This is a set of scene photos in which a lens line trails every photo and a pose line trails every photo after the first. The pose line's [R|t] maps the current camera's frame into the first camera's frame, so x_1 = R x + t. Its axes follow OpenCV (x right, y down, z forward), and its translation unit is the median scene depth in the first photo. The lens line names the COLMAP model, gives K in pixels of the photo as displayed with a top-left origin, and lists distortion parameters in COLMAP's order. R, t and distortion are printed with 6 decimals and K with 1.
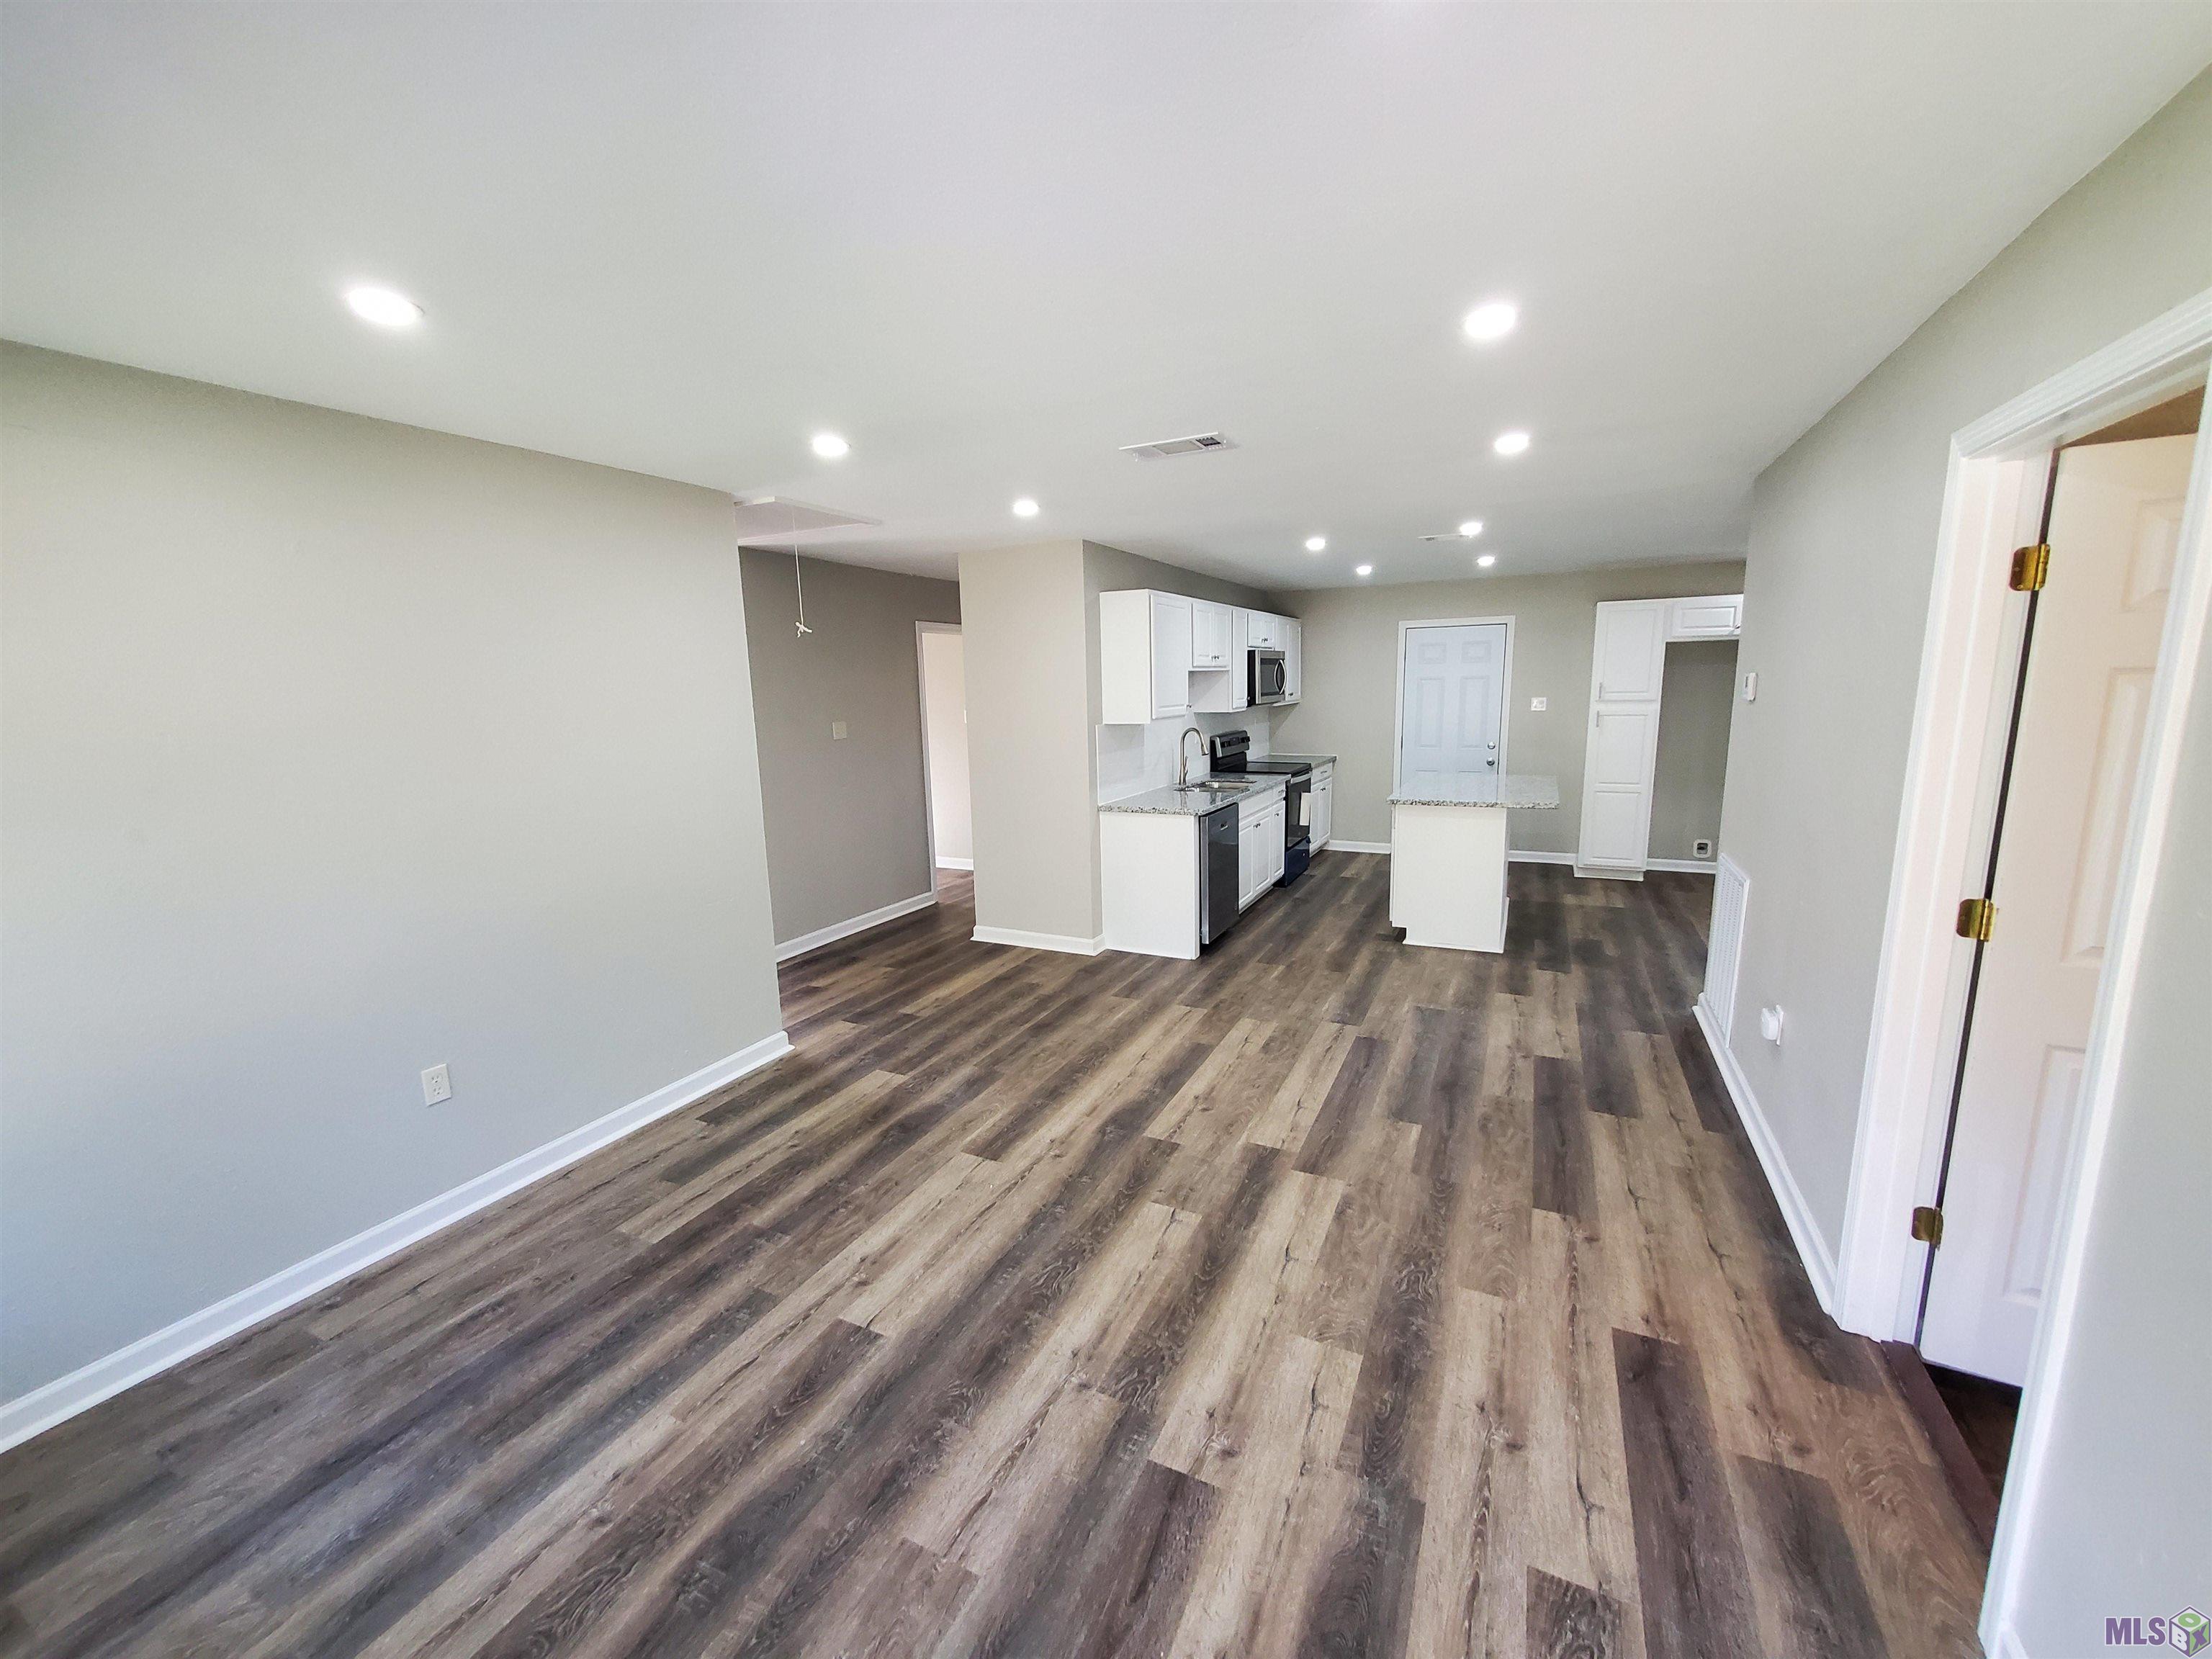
lens RADIAL K [[879.1, 0, 1100.6], [0, 879.1, 840.7], [0, 0, 1]] dist [-0.000012, 0.000077]
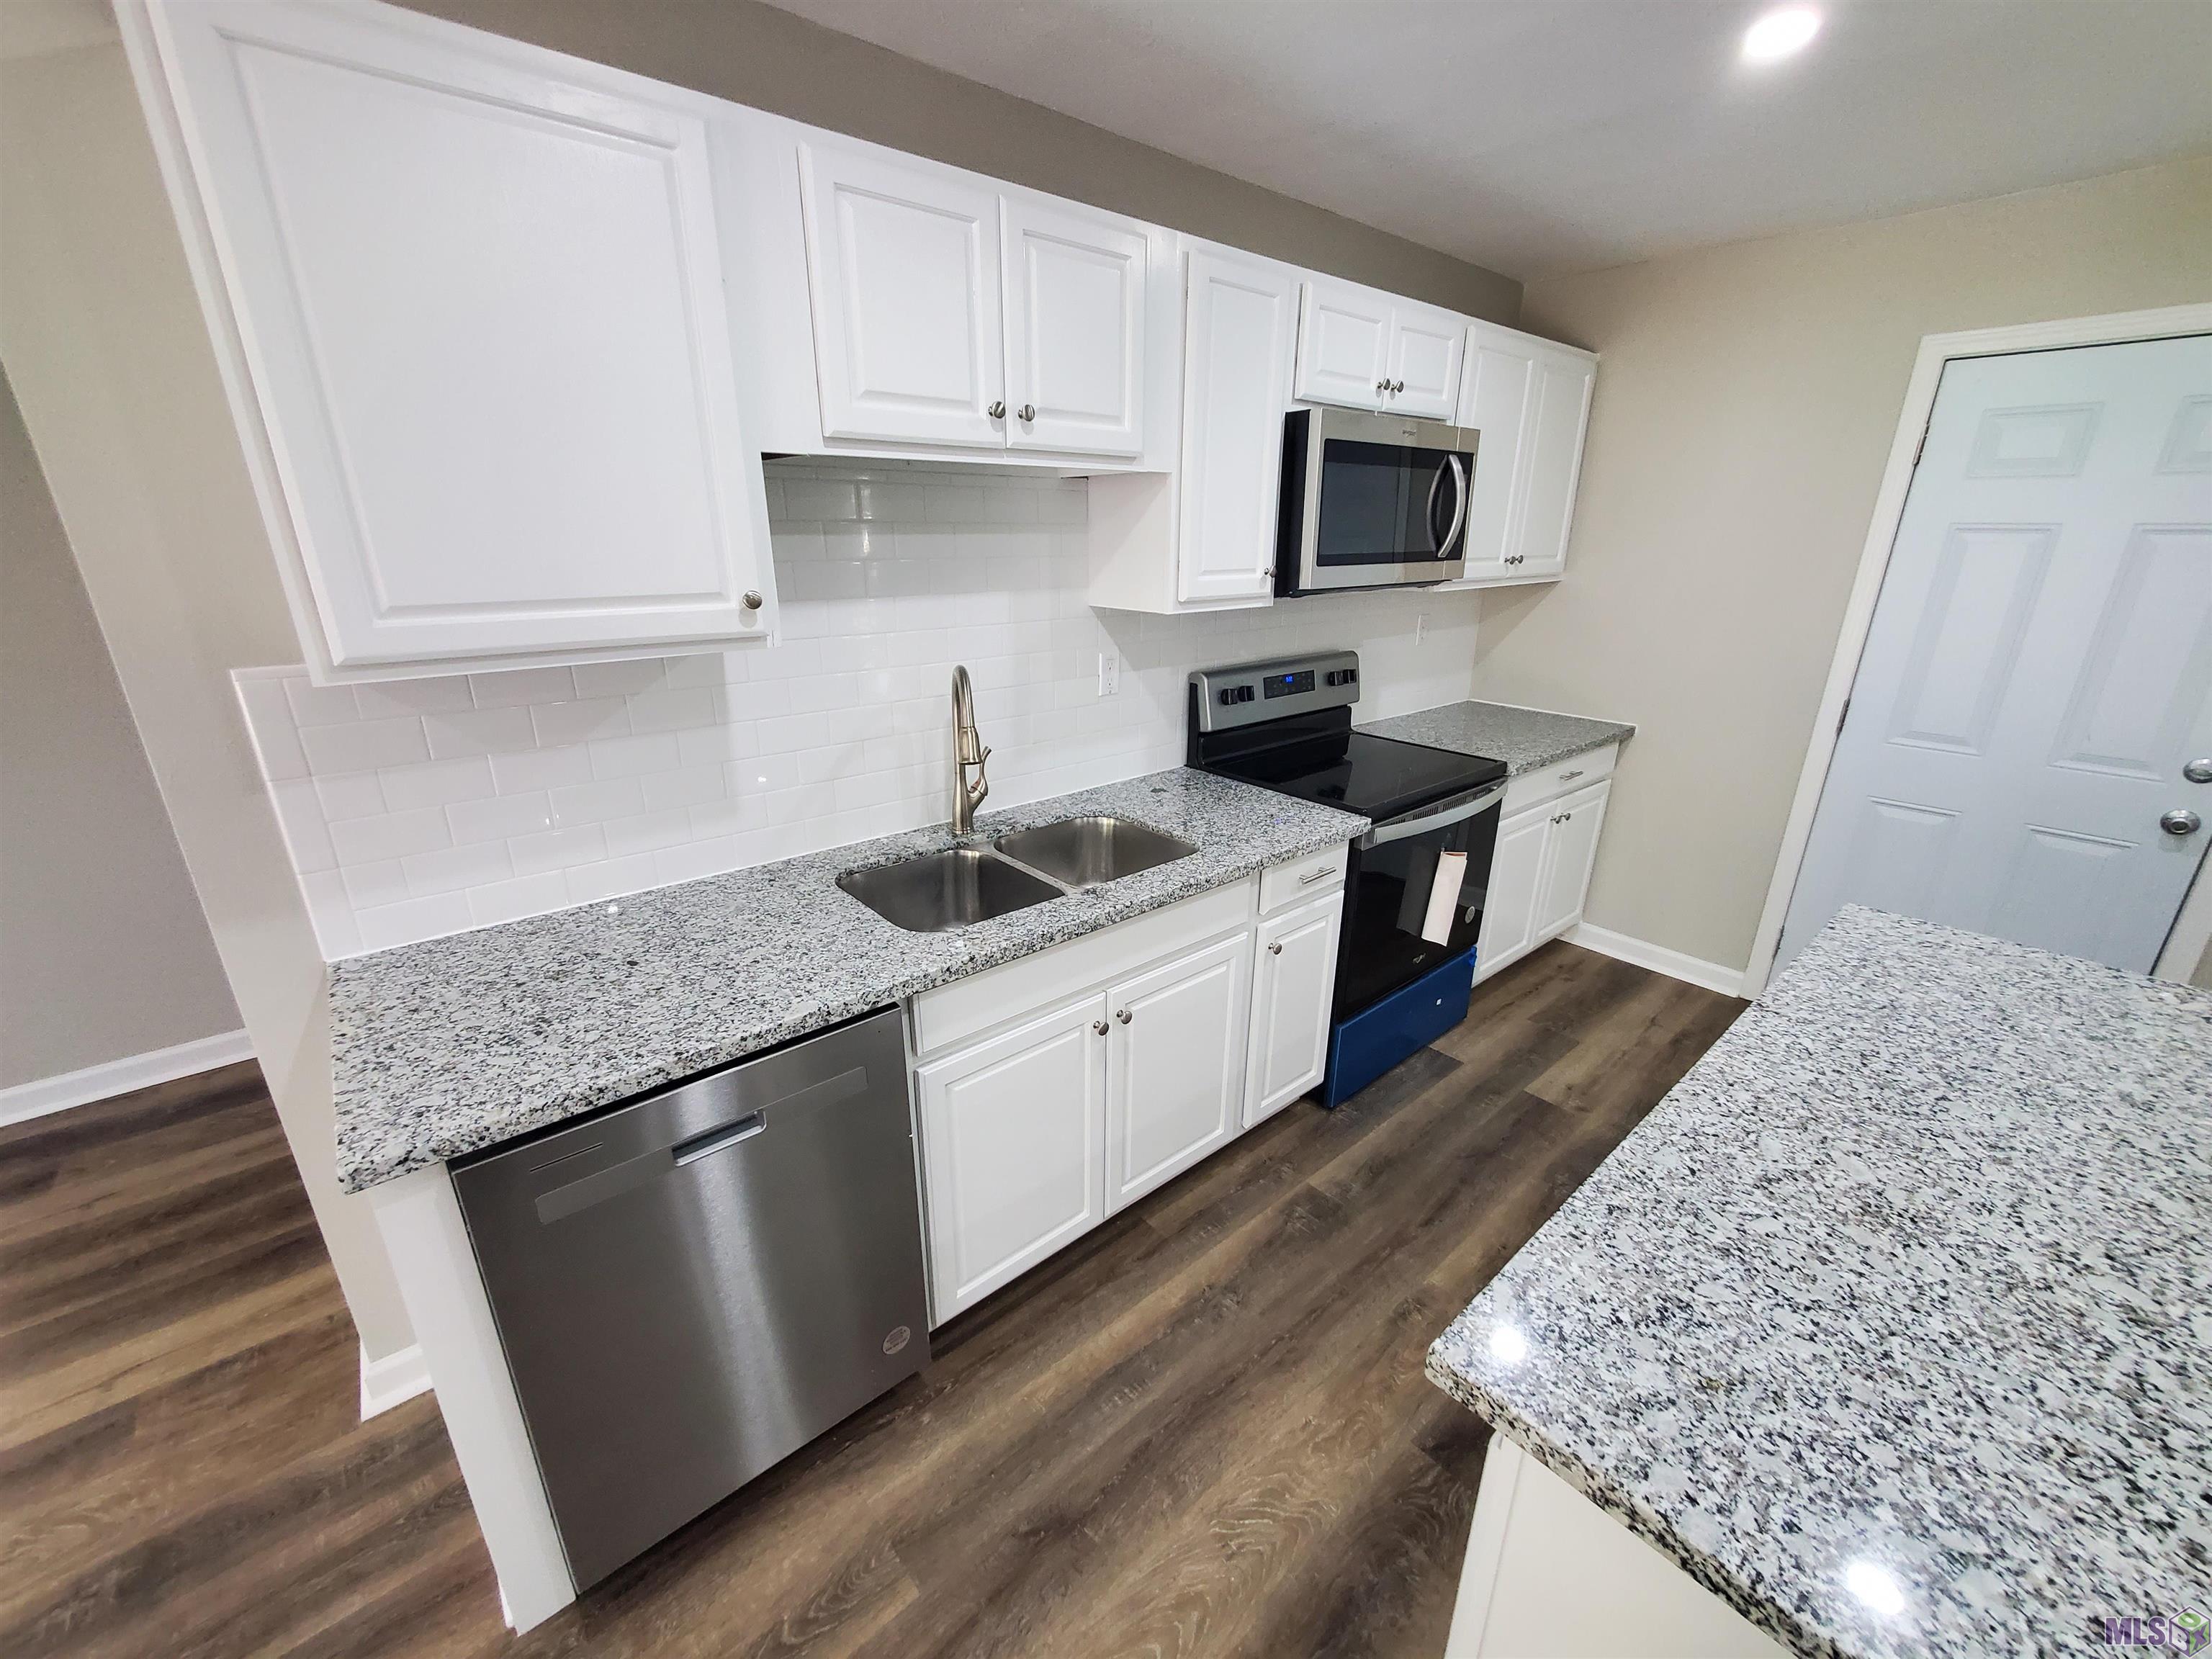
lens RADIAL K [[879.1, 0, 1100.6], [0, 879.1, 840.7], [0, 0, 1]] dist [-0.000012, 0.000077]
pose [[0.918798, 0.158078, -0.361694, 0.255764], [-0.095513, 0.978114, 0.184854, -0.123867], [0.382999, -0.135296, 0.913787, 0.695922]]
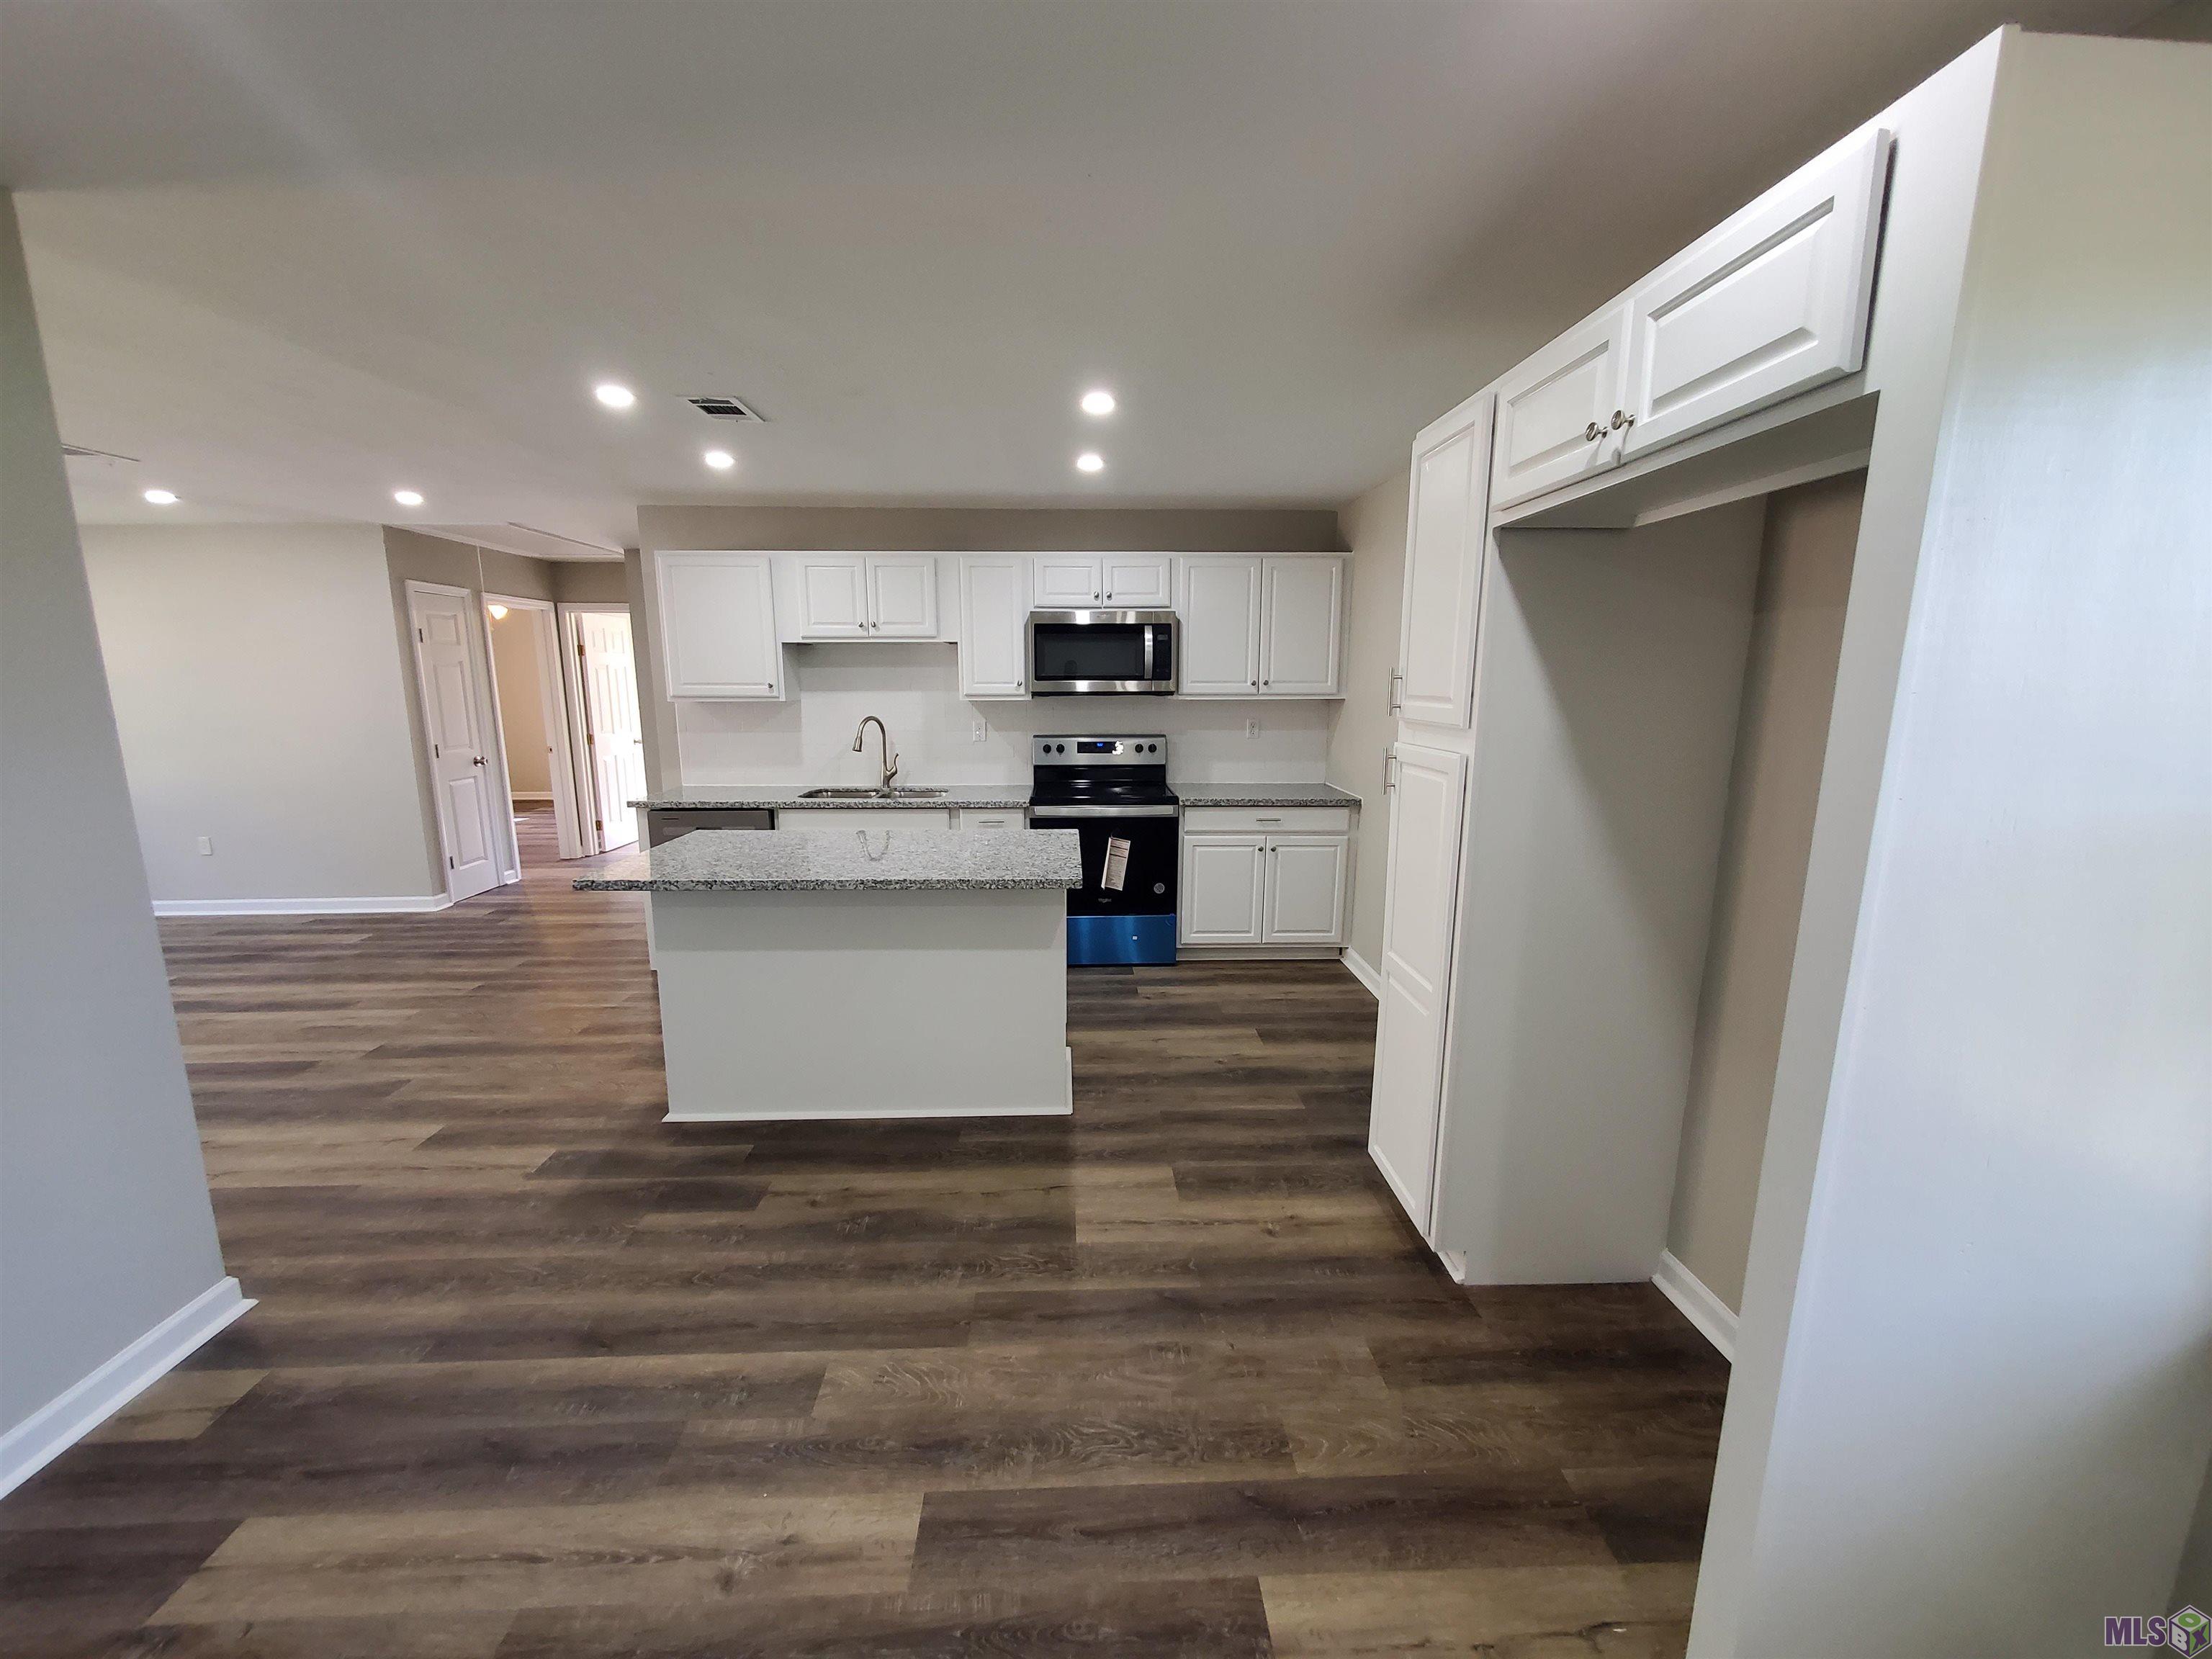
lens RADIAL K [[879.1, 0, 1100.6], [0, 879.1, 840.7], [0, 0, 1]] dist [-0.000012, 0.000077]
pose [[0.477560, 0.184964, -0.858909, 0.854177], [-0.167970, 0.978778, 0.117385, -0.138999], [0.862393, 0.088213, 0.498494, 0.756421]]
